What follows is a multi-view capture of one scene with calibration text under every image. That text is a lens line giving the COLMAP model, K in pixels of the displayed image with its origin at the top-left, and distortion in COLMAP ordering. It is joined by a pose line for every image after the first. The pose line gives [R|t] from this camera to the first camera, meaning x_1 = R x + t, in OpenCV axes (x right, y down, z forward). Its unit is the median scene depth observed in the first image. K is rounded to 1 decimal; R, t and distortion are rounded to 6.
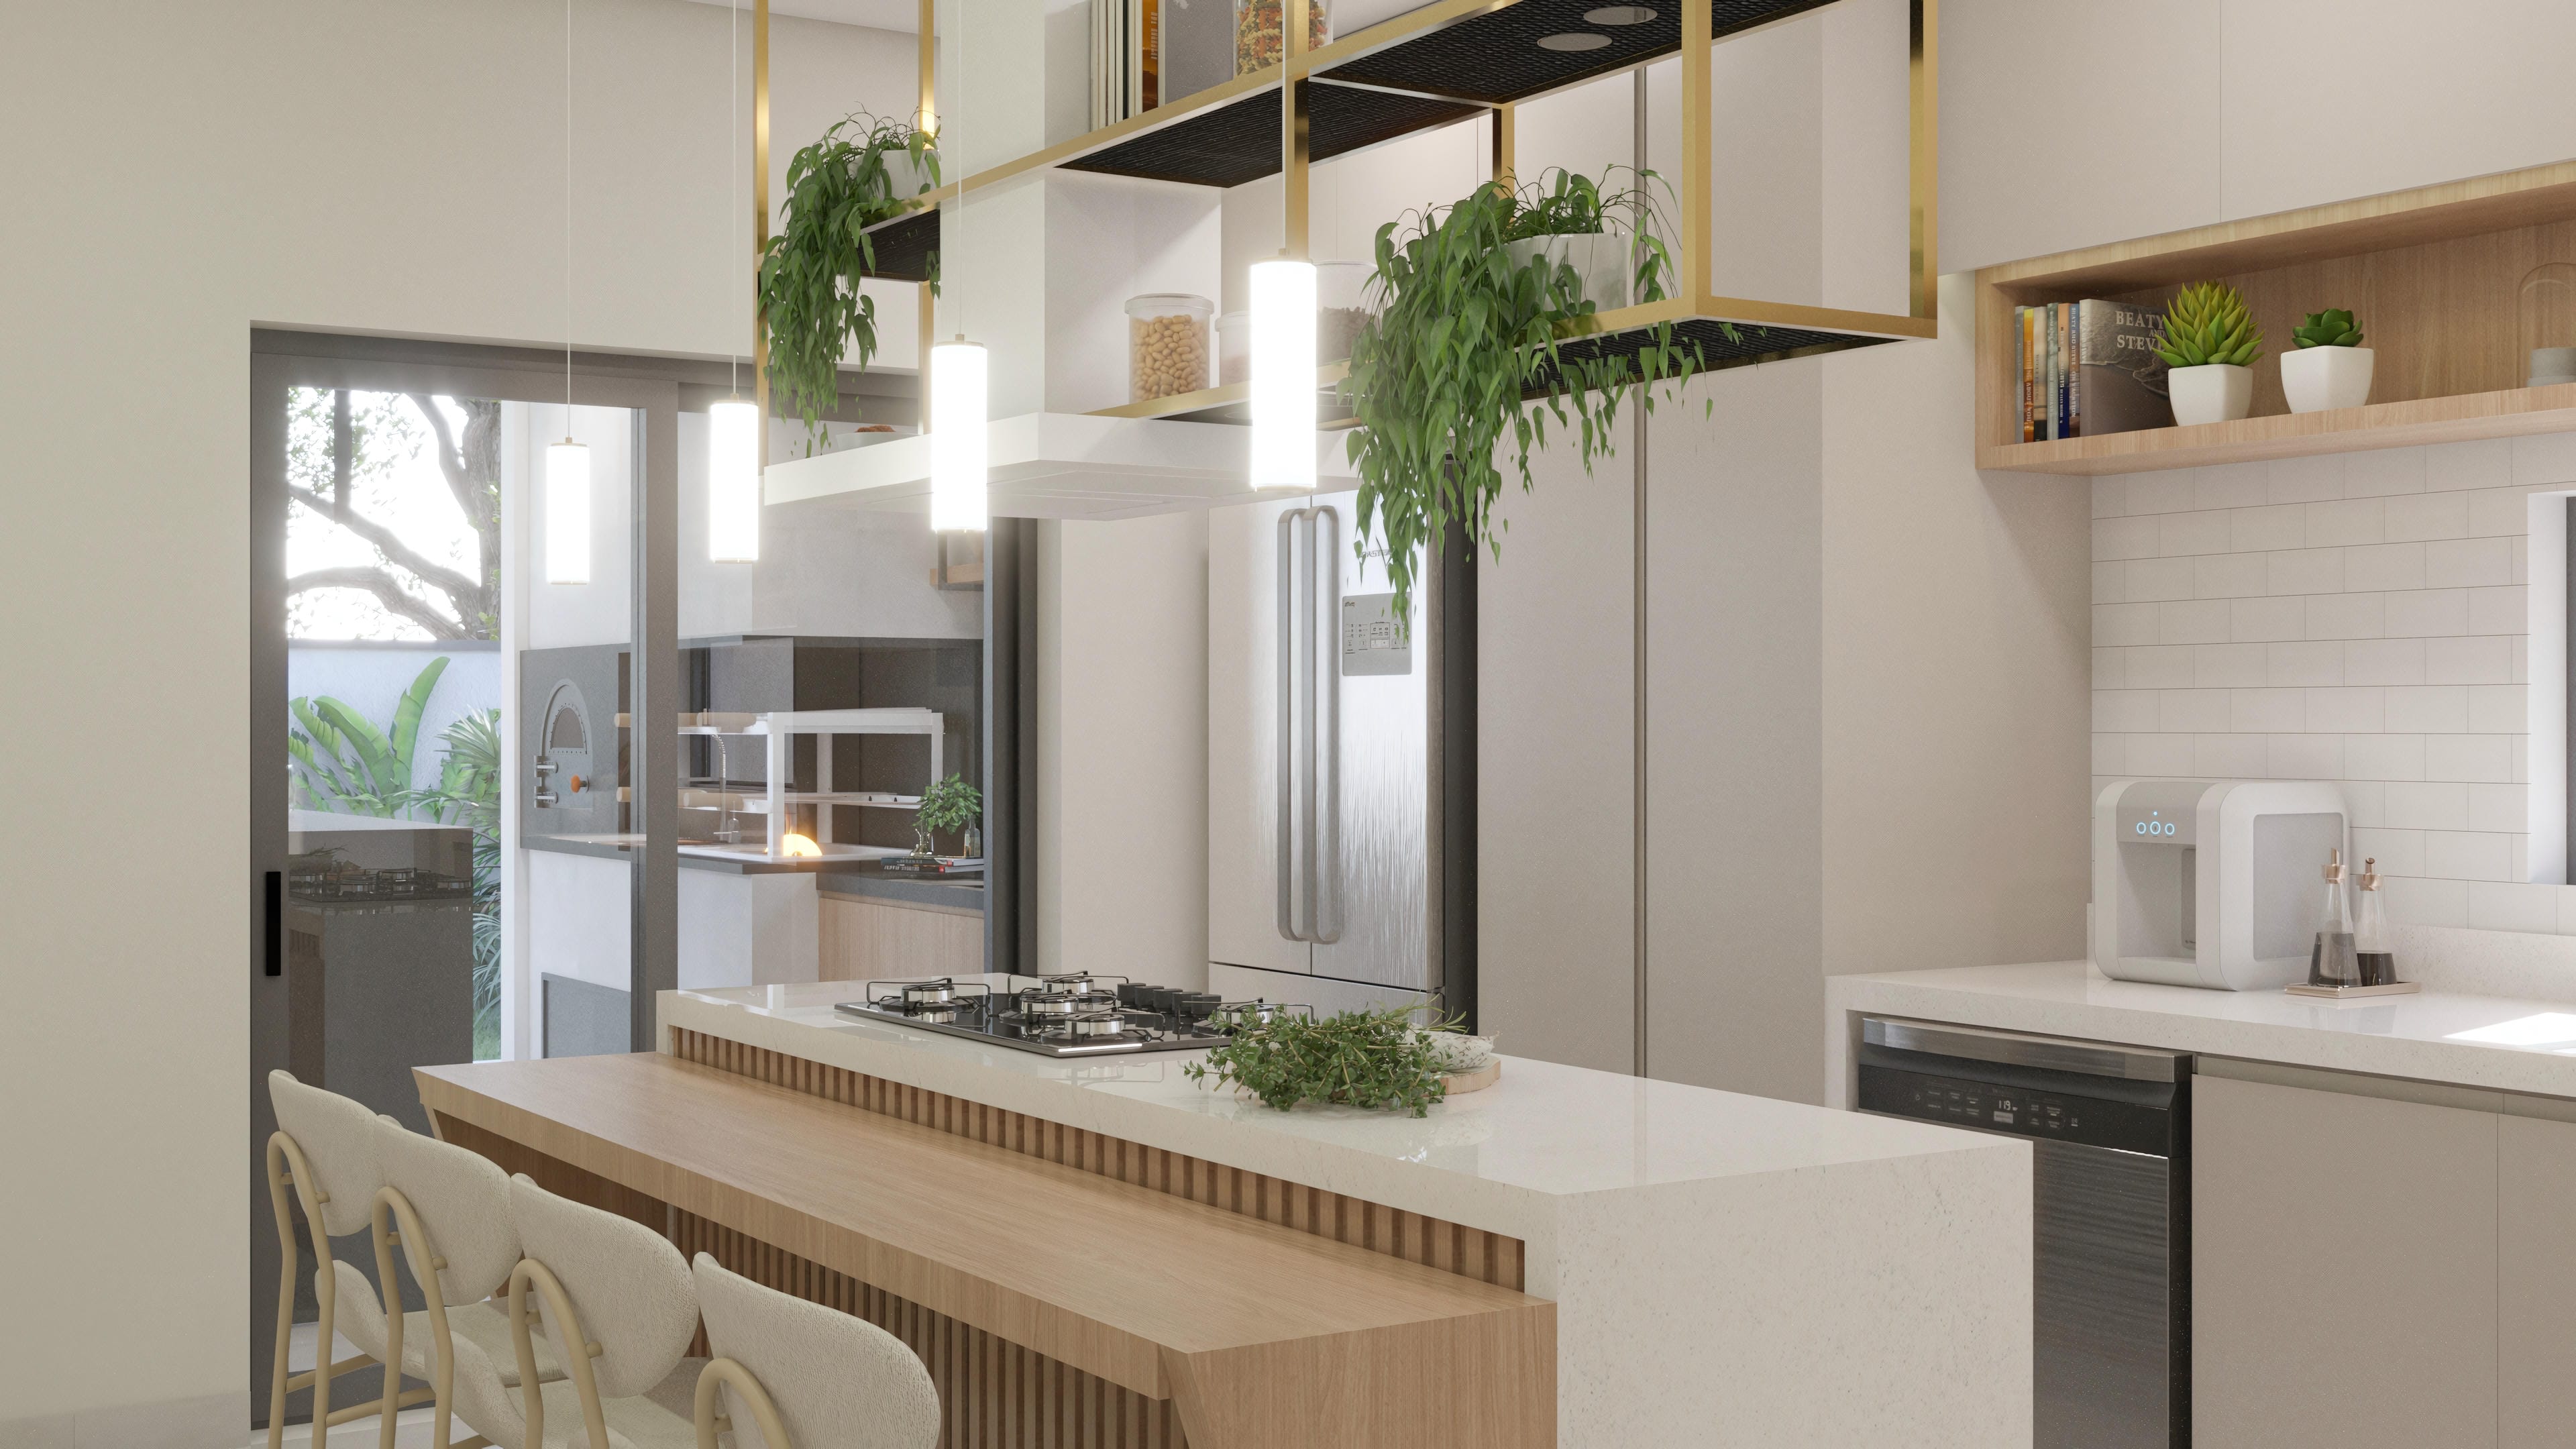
lens RADIAL K [[2862.5, 0, 1288.0], [0, 2862.5, 724.5], [0, 0, 1]] dist [-0.000678, -0.001238]
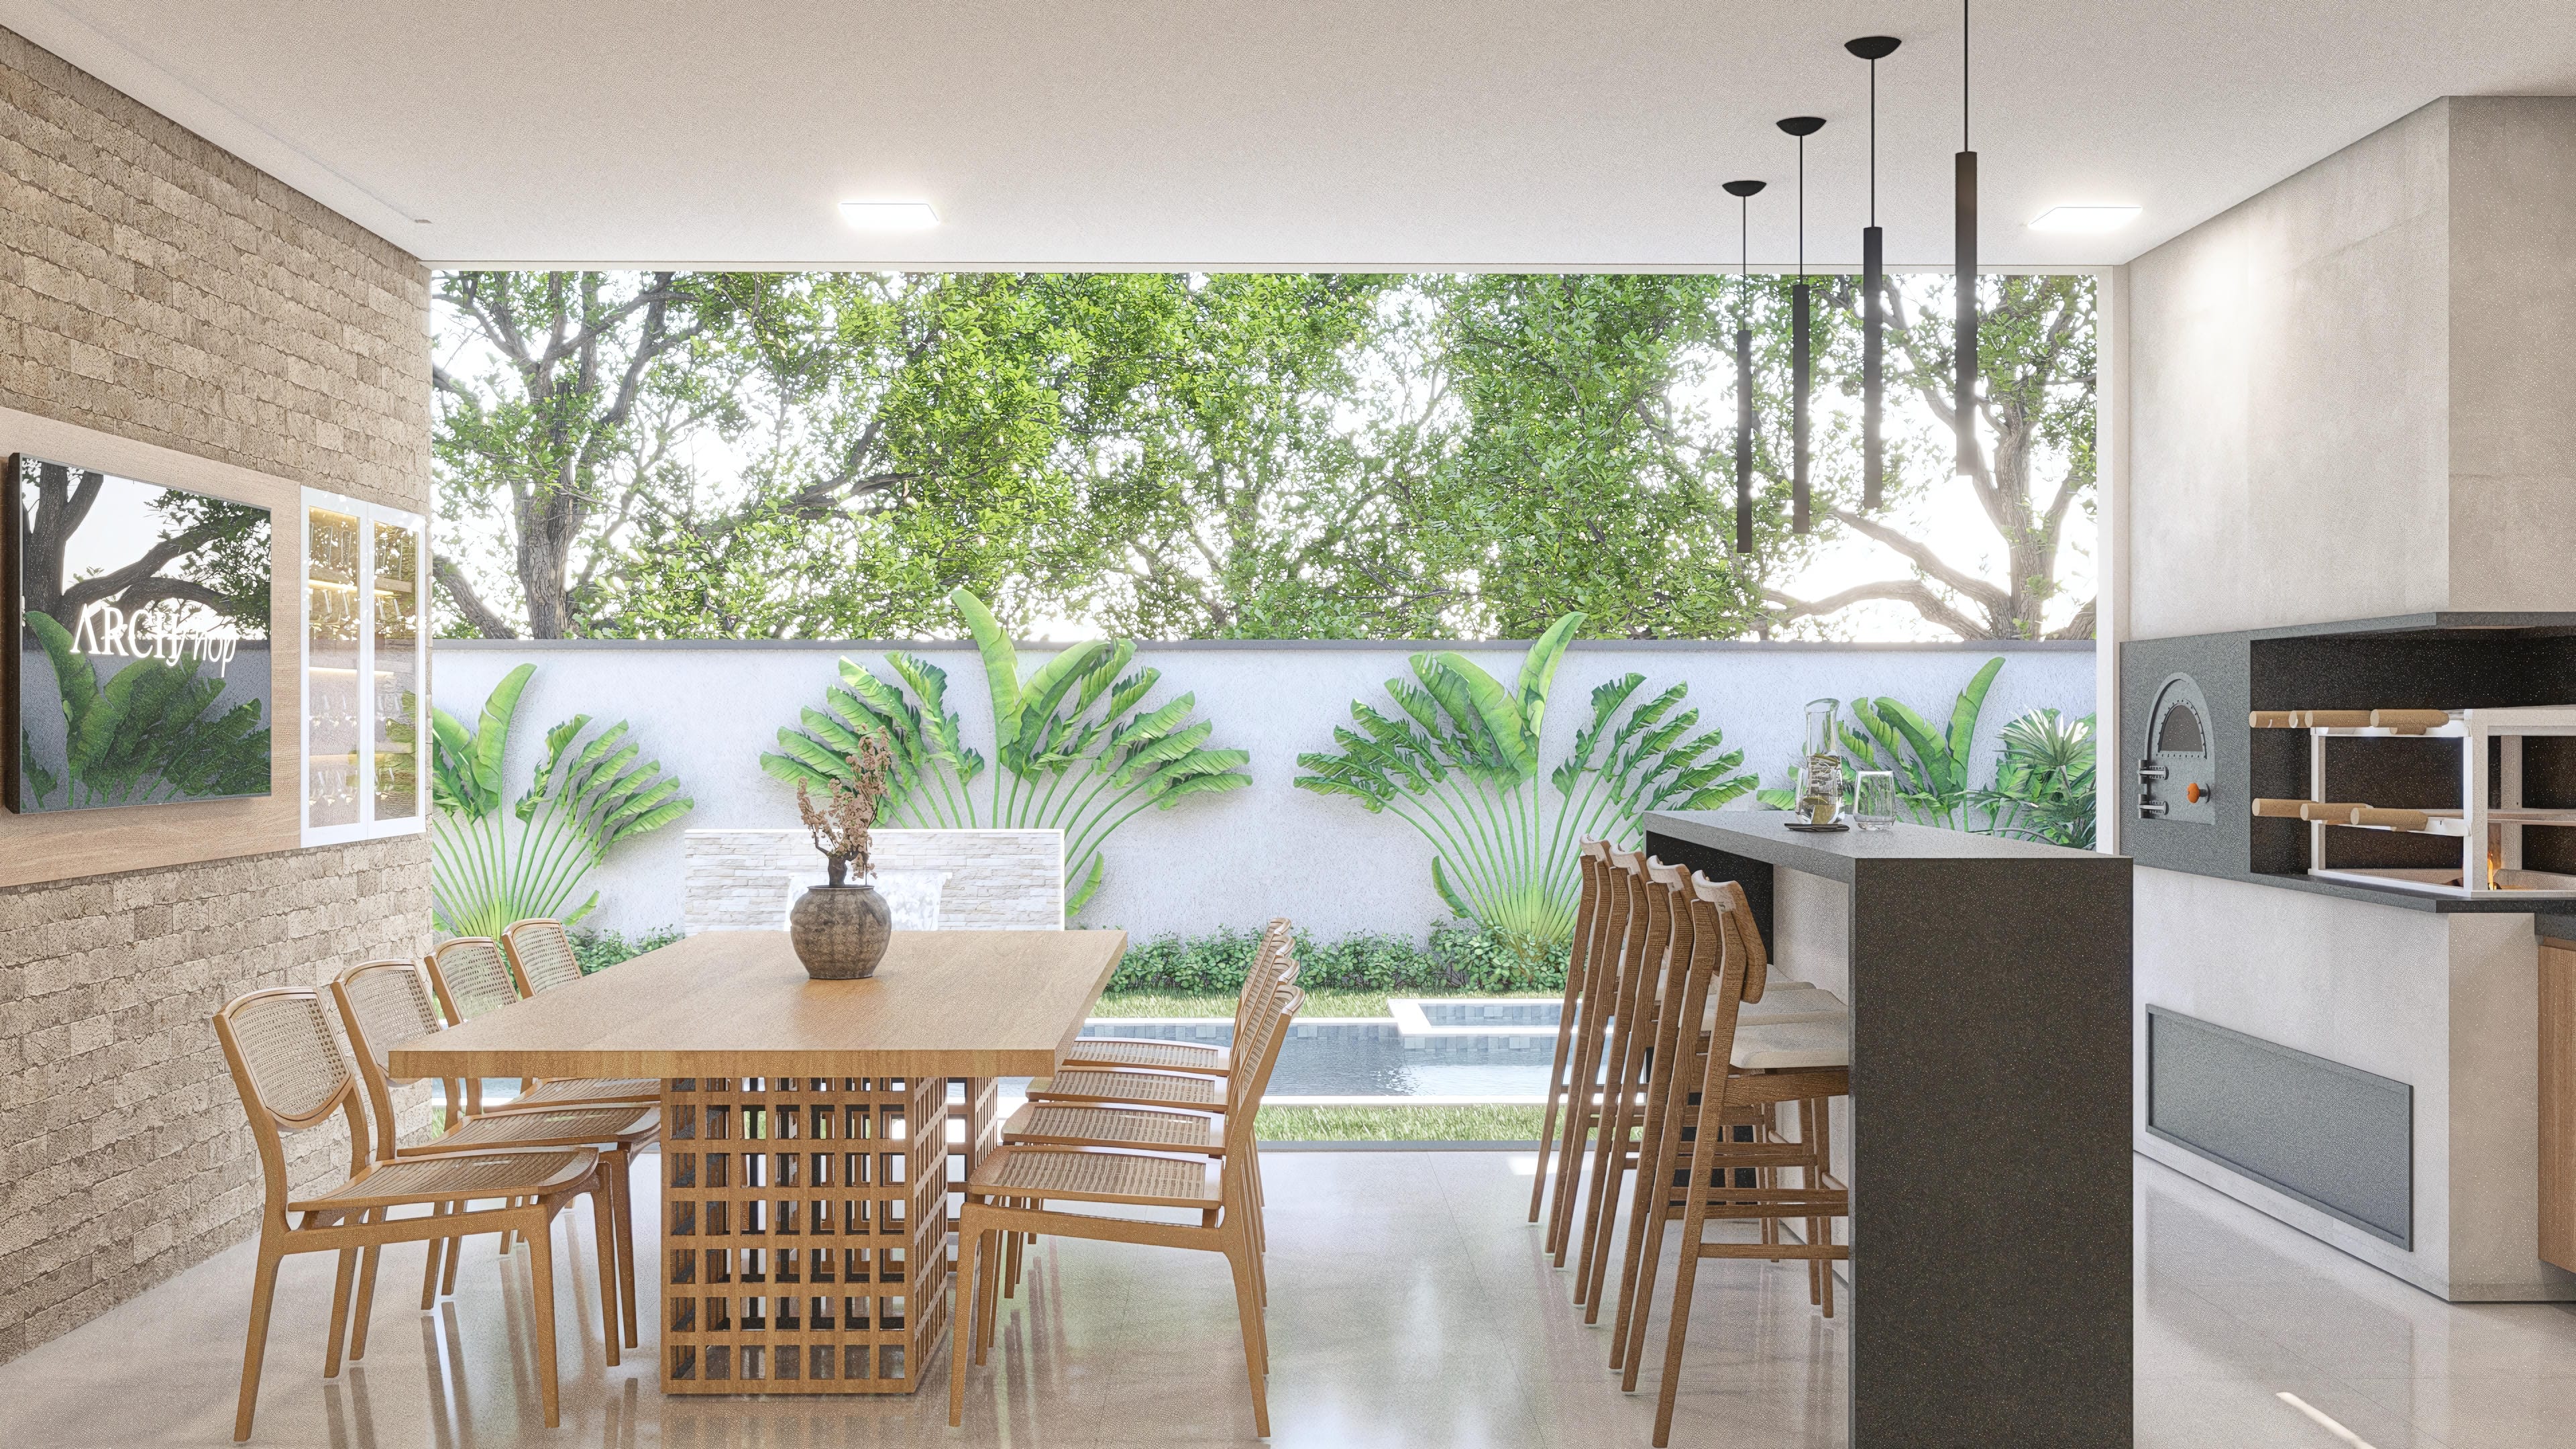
lens RADIAL K [[2443.3, 0, 1288.0], [0, 2443.3, 724.5], [0, 0, 1]] dist [-0.003771, -0.002584]
pose [[0.851889, 0.001054, -0.523722, -0.060792], [-0.000968, 0.999999, 0.000437, -0.000066], [0.523722, 0.000135, 0.851889, 0.144875]]
